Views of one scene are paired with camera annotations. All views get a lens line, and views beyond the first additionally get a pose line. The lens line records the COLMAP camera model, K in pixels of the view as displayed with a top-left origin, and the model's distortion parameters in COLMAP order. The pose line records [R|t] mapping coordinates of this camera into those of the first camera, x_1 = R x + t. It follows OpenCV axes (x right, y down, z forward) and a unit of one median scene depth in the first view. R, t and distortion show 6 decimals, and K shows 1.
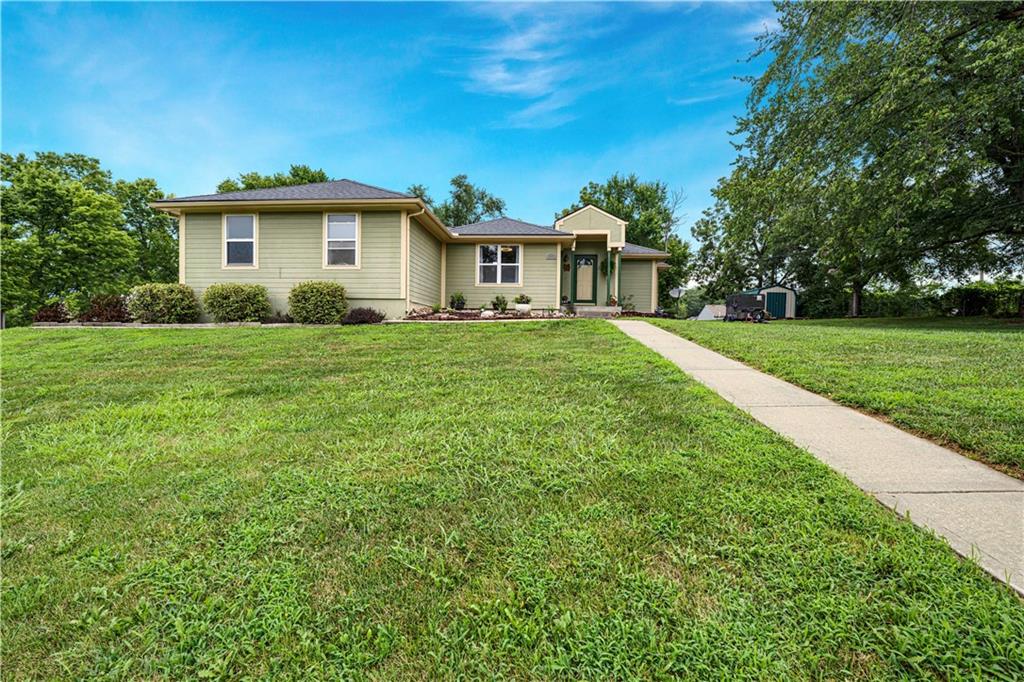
lens RADIAL K [[444.5, 0, 511.4], [0, 444.5, 339.6], [0, 0, 1]] dist [-0.000833, -0.000152]
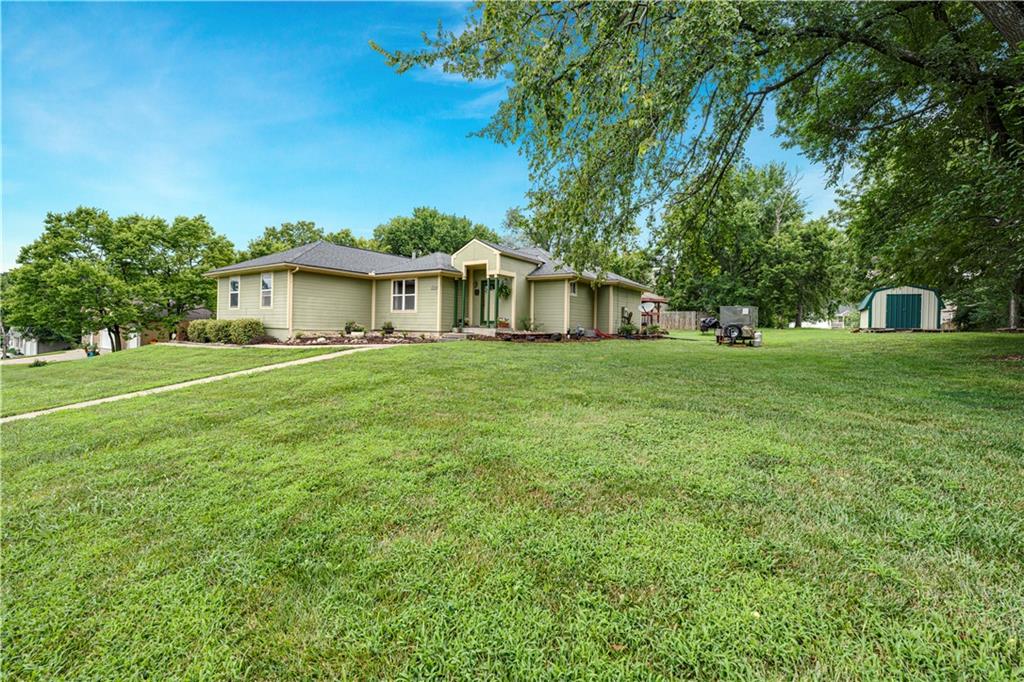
lens RADIAL K [[444.5, 0, 510.7], [0, 444.5, 340.1], [0, 0, 1]] dist [-0.000833, -0.000152]
pose [[0.854948, 0.019389, -0.518351, 0.873385], [-0.016264, 0.999812, 0.010573, -0.061245], [0.518459, -0.000609, 0.855102, 0.091735]]
